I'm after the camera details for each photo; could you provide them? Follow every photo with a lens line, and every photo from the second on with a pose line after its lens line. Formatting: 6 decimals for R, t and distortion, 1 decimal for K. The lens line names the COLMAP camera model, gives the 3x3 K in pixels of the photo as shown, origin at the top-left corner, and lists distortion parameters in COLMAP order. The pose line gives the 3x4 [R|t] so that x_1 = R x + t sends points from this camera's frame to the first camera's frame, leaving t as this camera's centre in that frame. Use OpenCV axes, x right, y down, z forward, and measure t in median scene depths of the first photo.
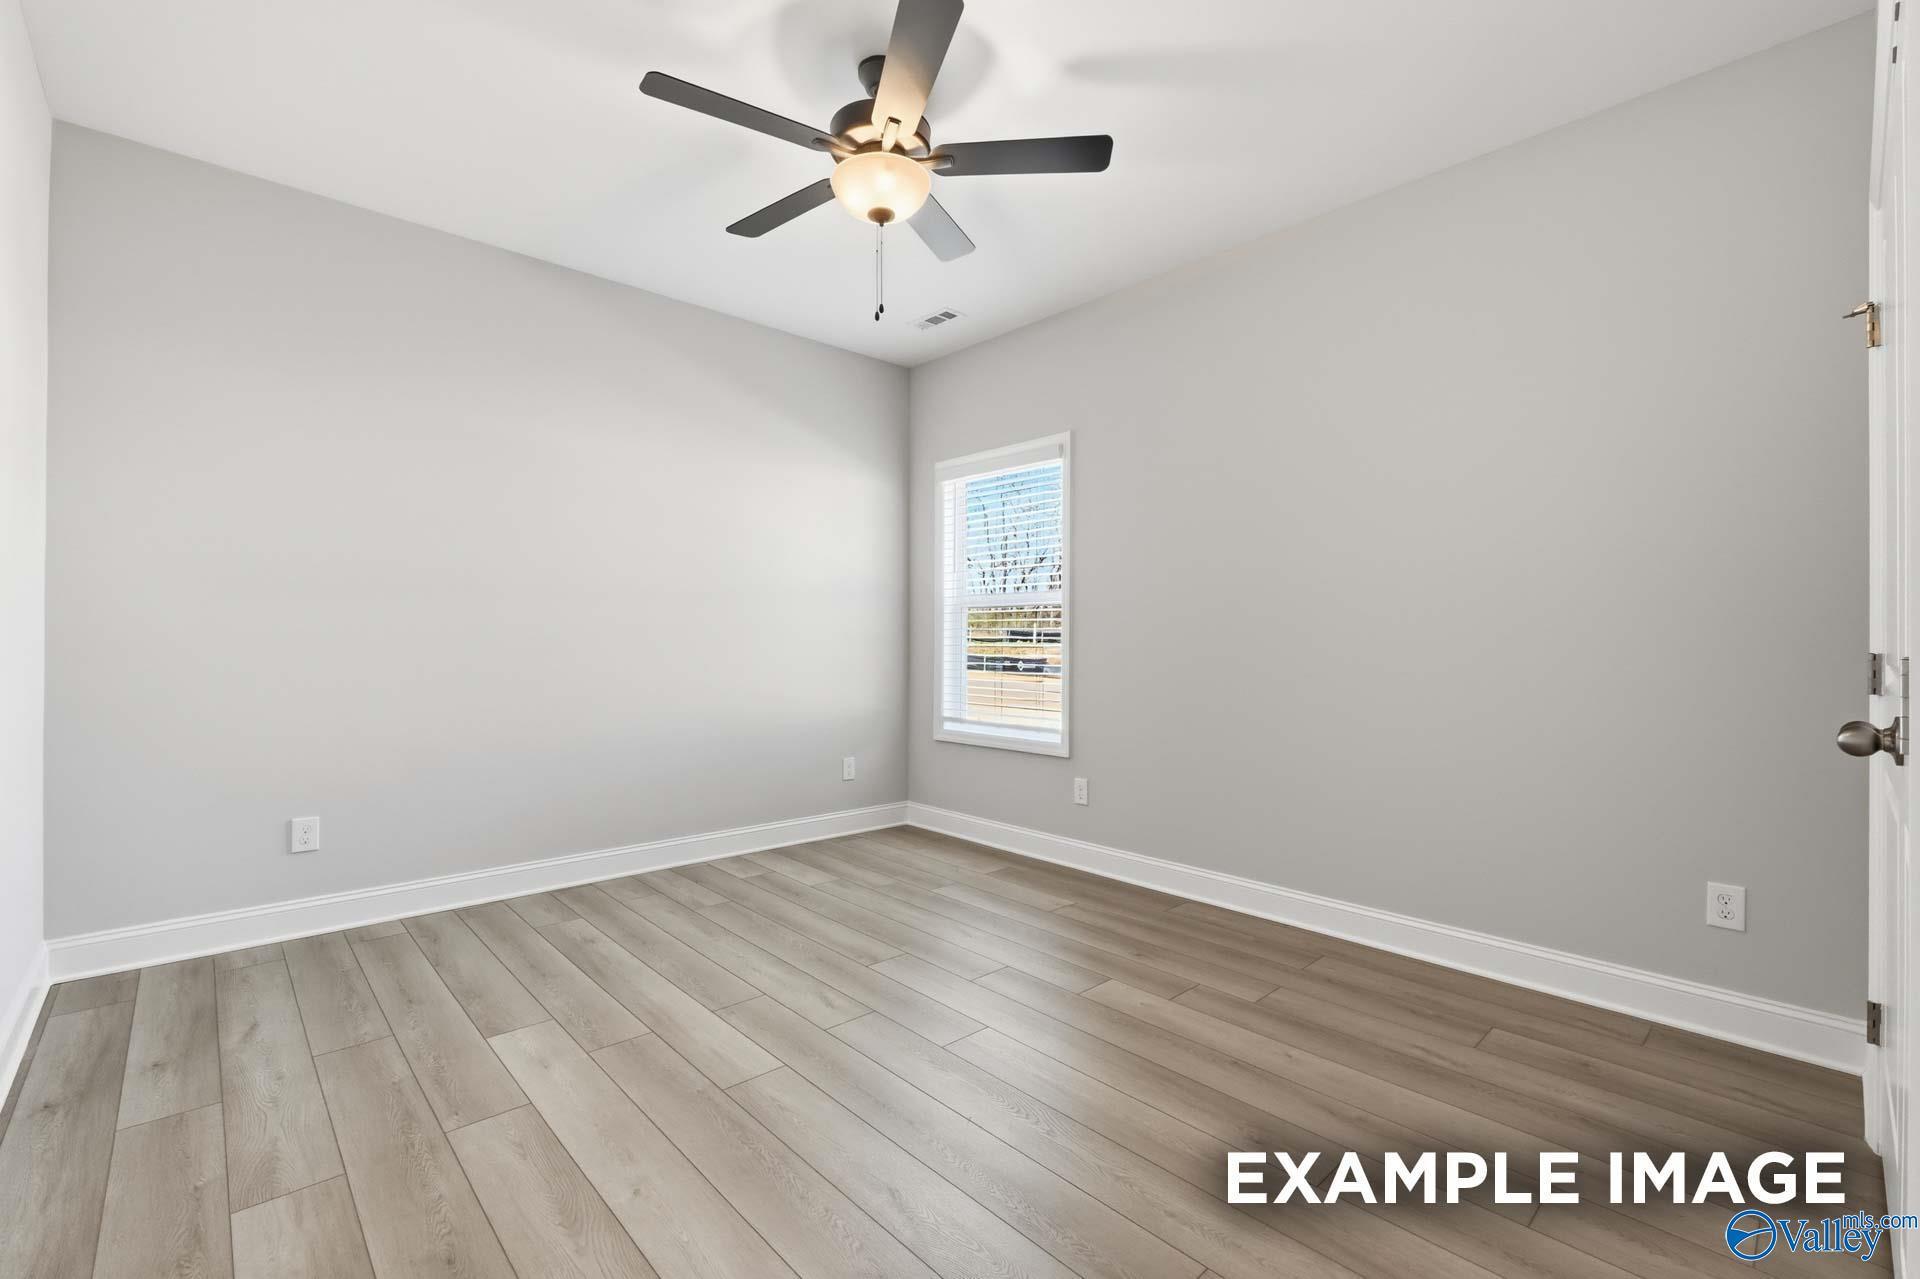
lens RADIAL K [[829.6, 0, 957.5], [0, 829.6, 639.9], [0, 0, 1]] dist [-0.000872, -0.000351]
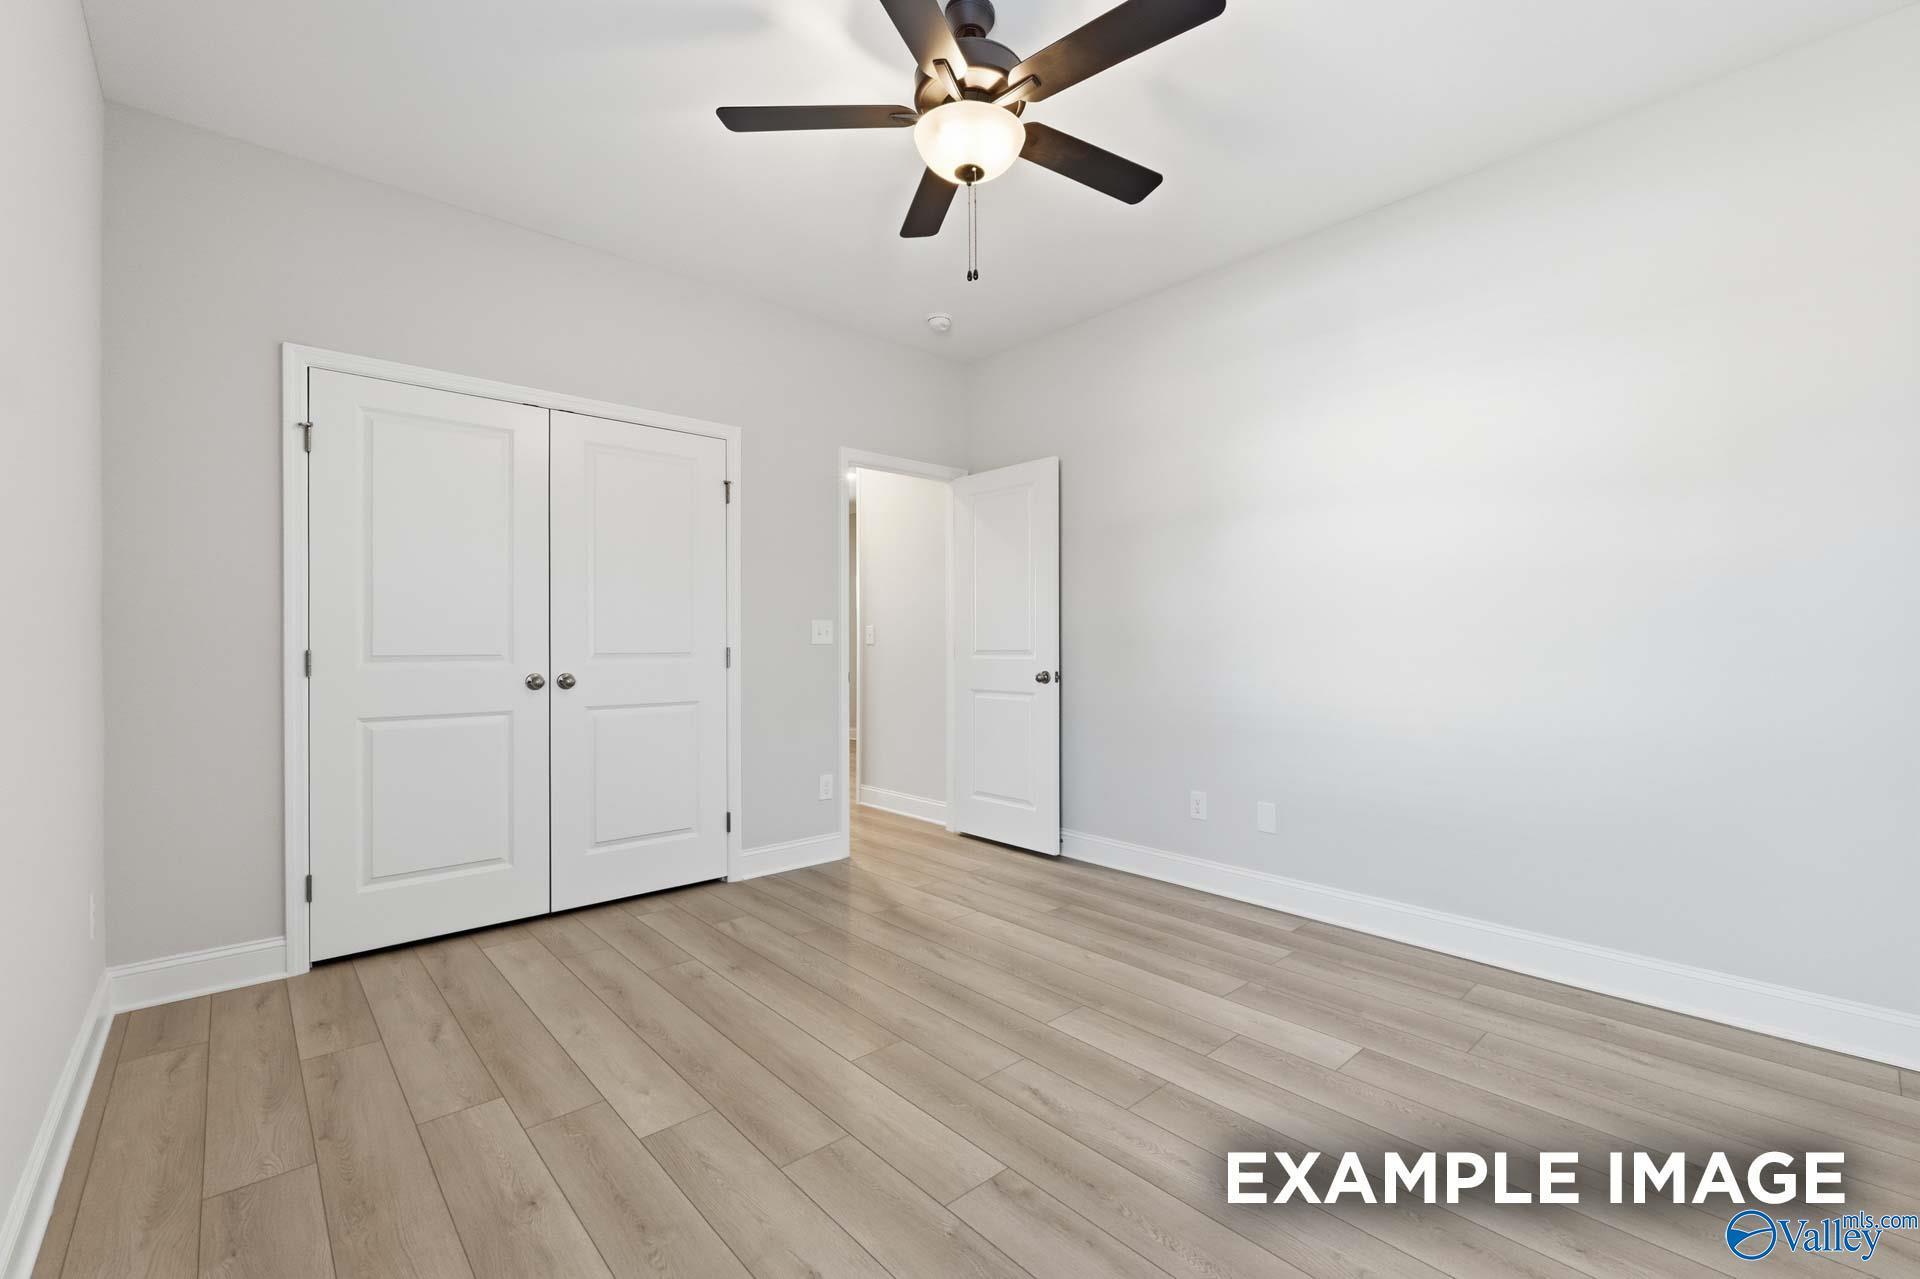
lens RADIAL K [[829.6, 0, 960.6], [0, 829.6, 642.8], [0, 0, 1]] dist [-0.000872, -0.000351]
pose [[-0.999924, -0.006353, 0.010525, -0.092715], [-0.006433, 0.999950, -0.007646, 0.007673], [-0.010476, -0.007713, -0.999915, 1.951901]]
